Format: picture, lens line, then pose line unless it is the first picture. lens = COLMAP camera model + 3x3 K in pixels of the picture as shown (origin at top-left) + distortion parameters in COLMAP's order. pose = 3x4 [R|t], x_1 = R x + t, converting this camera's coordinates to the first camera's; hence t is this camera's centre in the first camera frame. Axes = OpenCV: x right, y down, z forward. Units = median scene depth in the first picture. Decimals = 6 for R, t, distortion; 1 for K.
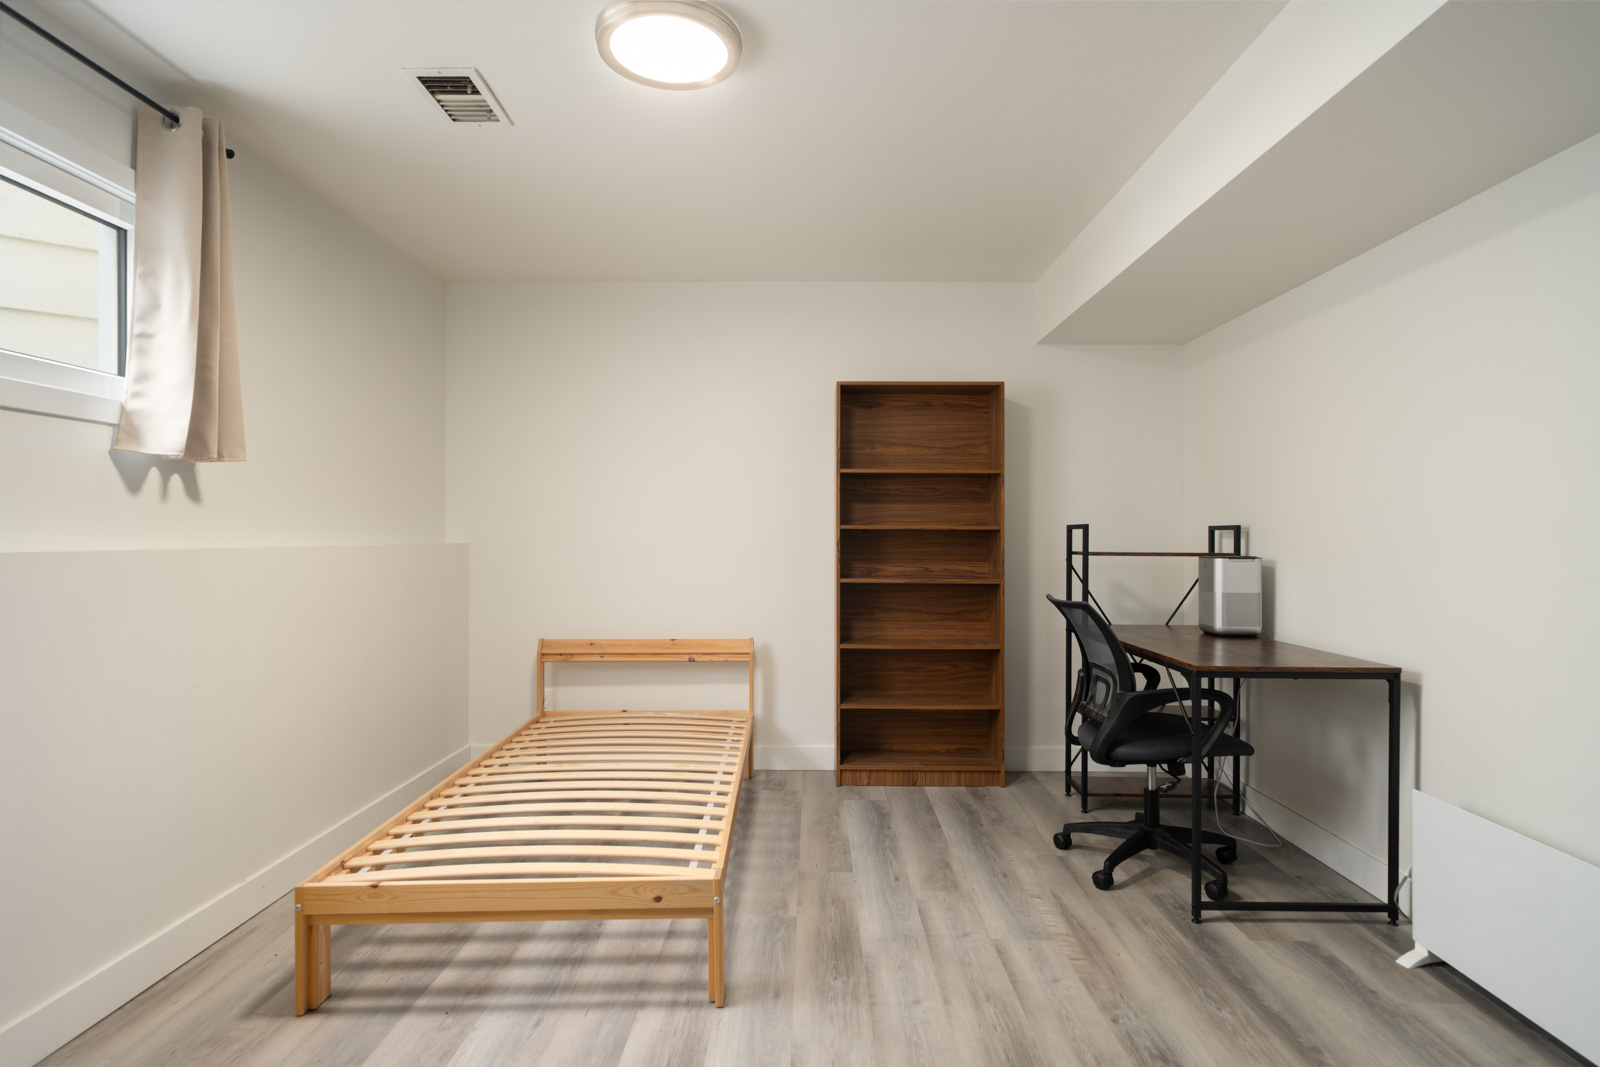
lens RADIAL K [[820.4, 0, 800.0], [0, 820.4, 533.5], [0, 0, 1]] dist [0.000831, 0.000358]
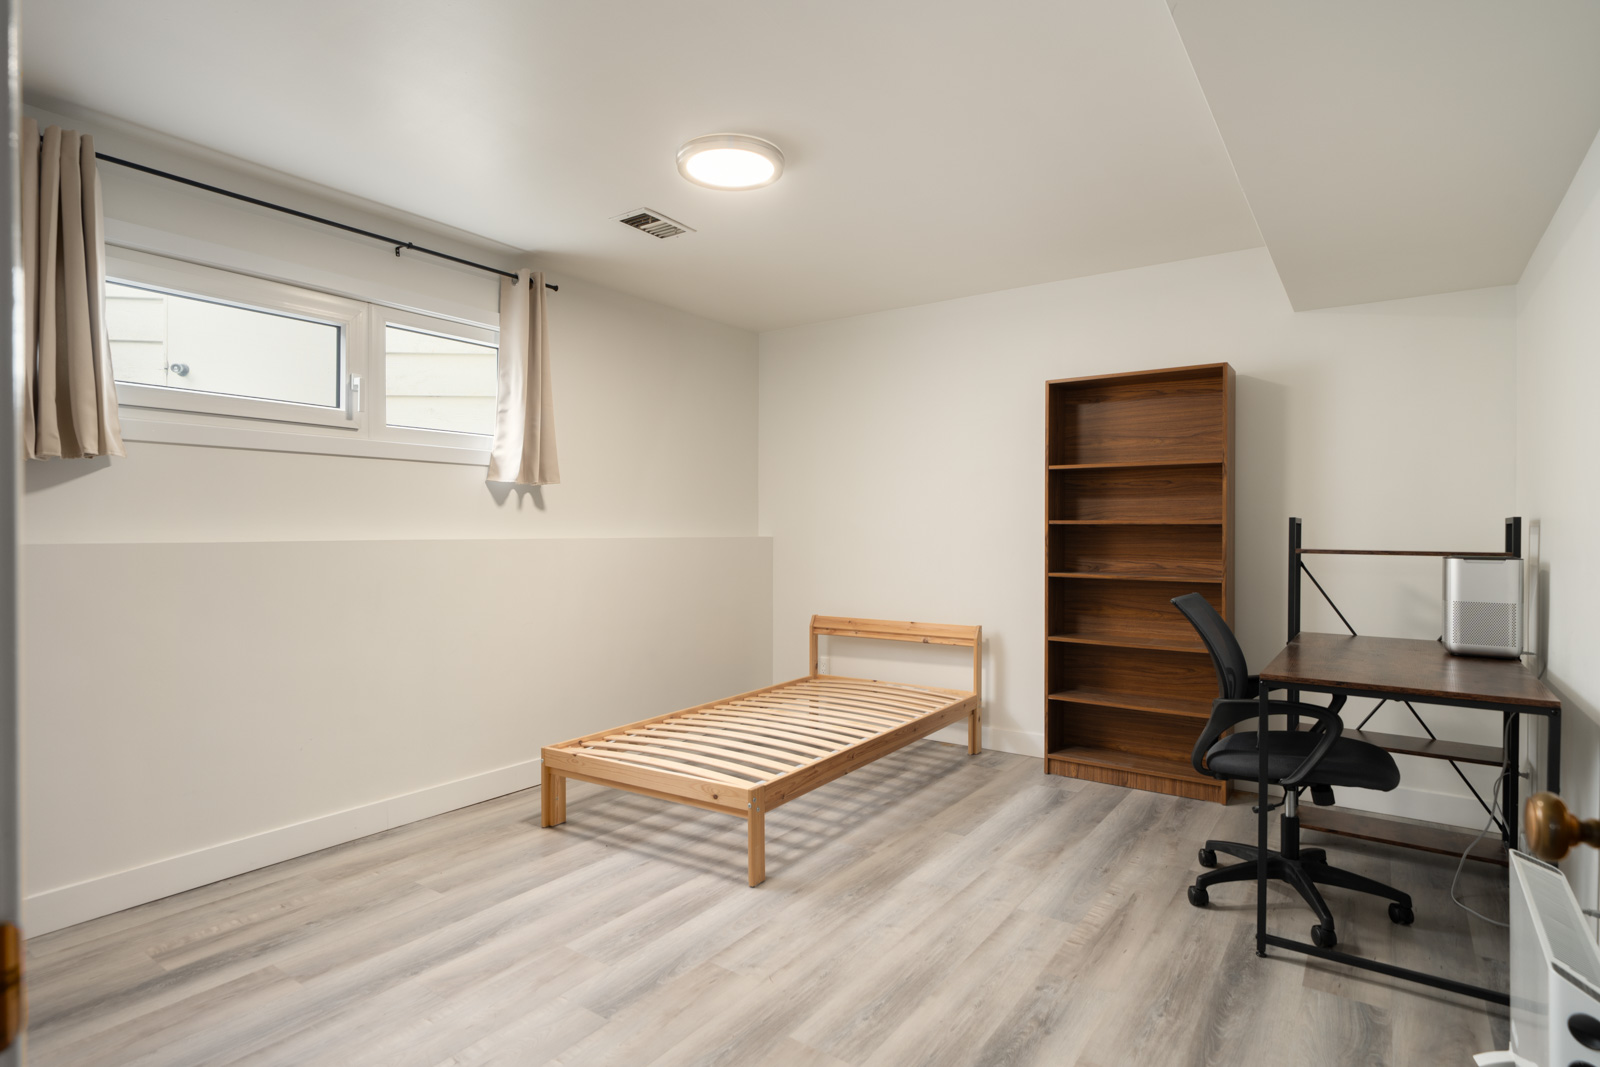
lens RADIAL K [[820.4, 0, 800.0], [0, 820.4, 533.5], [0, 0, 1]] dist [0.000831, 0.000358]
pose [[0.825546, 0.001668, -0.564332, 0.402236], [0.001577, 0.999985, 0.005262, 0.000153], [0.564332, -0.005234, 0.825531, -0.025649]]
